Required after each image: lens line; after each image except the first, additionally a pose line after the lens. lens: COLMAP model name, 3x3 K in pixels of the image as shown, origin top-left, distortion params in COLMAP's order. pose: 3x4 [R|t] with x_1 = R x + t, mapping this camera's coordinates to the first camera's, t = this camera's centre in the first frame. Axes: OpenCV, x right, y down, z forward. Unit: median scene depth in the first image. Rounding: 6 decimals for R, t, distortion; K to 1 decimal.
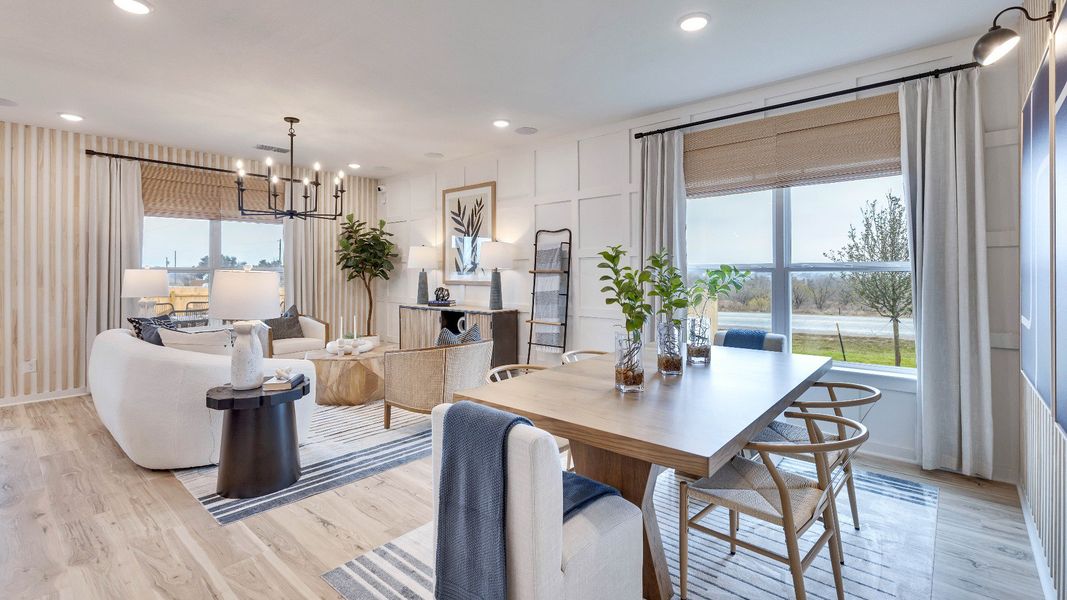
lens RADIAL K [[486.7, 0, 540.9], [0, 486.7, 270.1], [0, 0, 1]] dist [0.000963, -0.000685]
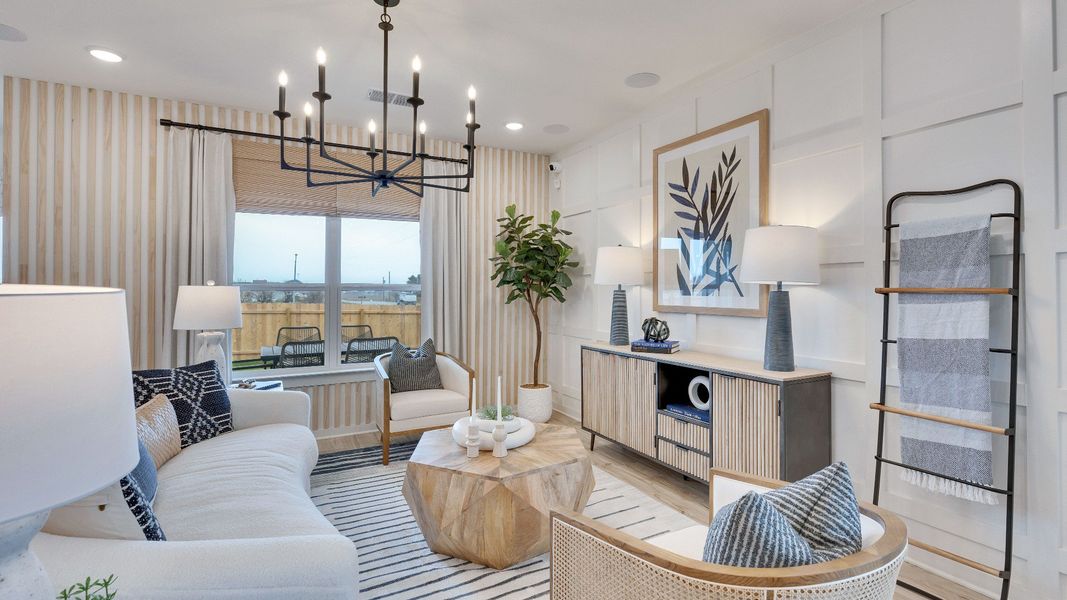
lens RADIAL K [[489.0, 0, 541.0], [0, 489.0, 293.6], [0, 0, 1]] dist [0.001530, -0.000312]
pose [[0.937835, 0.004740, -0.347049, -0.143668], [-0.000849, 0.999935, 0.011364, 0.001323], [0.347080, -0.010362, 0.937778, 0.467380]]
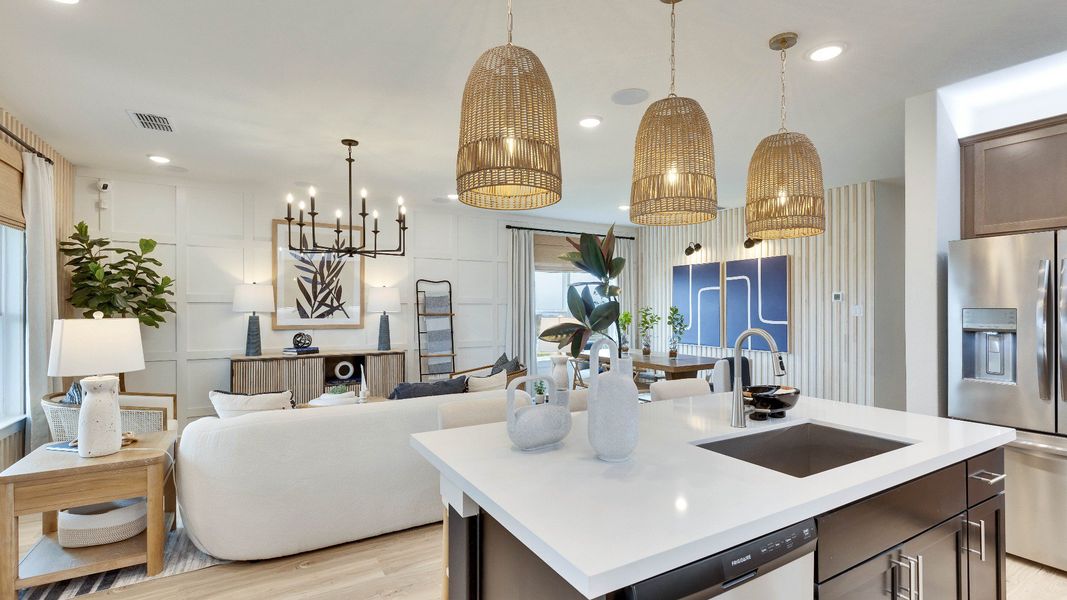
lens RADIAL K [[489.0, 0, 541.0], [0, 489.0, 293.6], [0, 0, 1]] dist [0.001530, -0.000312]
pose [[0.314245, 0.032891, 0.948772, -1.002393], [-0.001414, 0.999415, -0.034178, -0.006780], [-0.949341, 0.009399, 0.314108, 0.330611]]
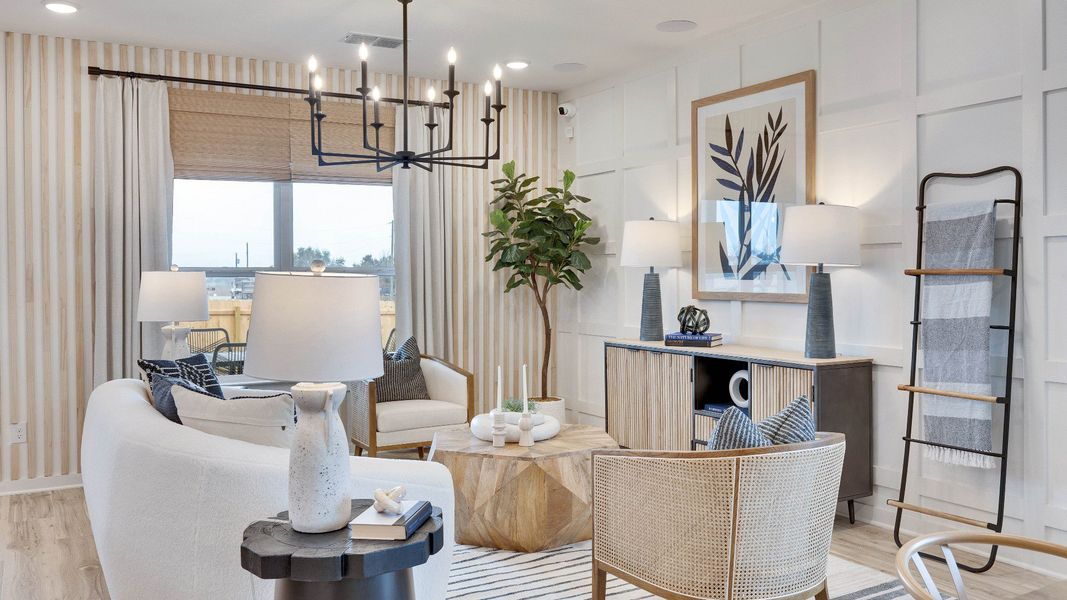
lens RADIAL K [[888.8, 0, 535.0], [0, 888.8, 288.7], [0, 0, 1]] dist [0.004186, 0.000482]
pose [[0.944955, 0.001294, -0.327197, -0.072071], [0.005594, 0.999782, 0.020109, 0.000279], [0.327152, -0.020832, 0.944742, 0.146502]]
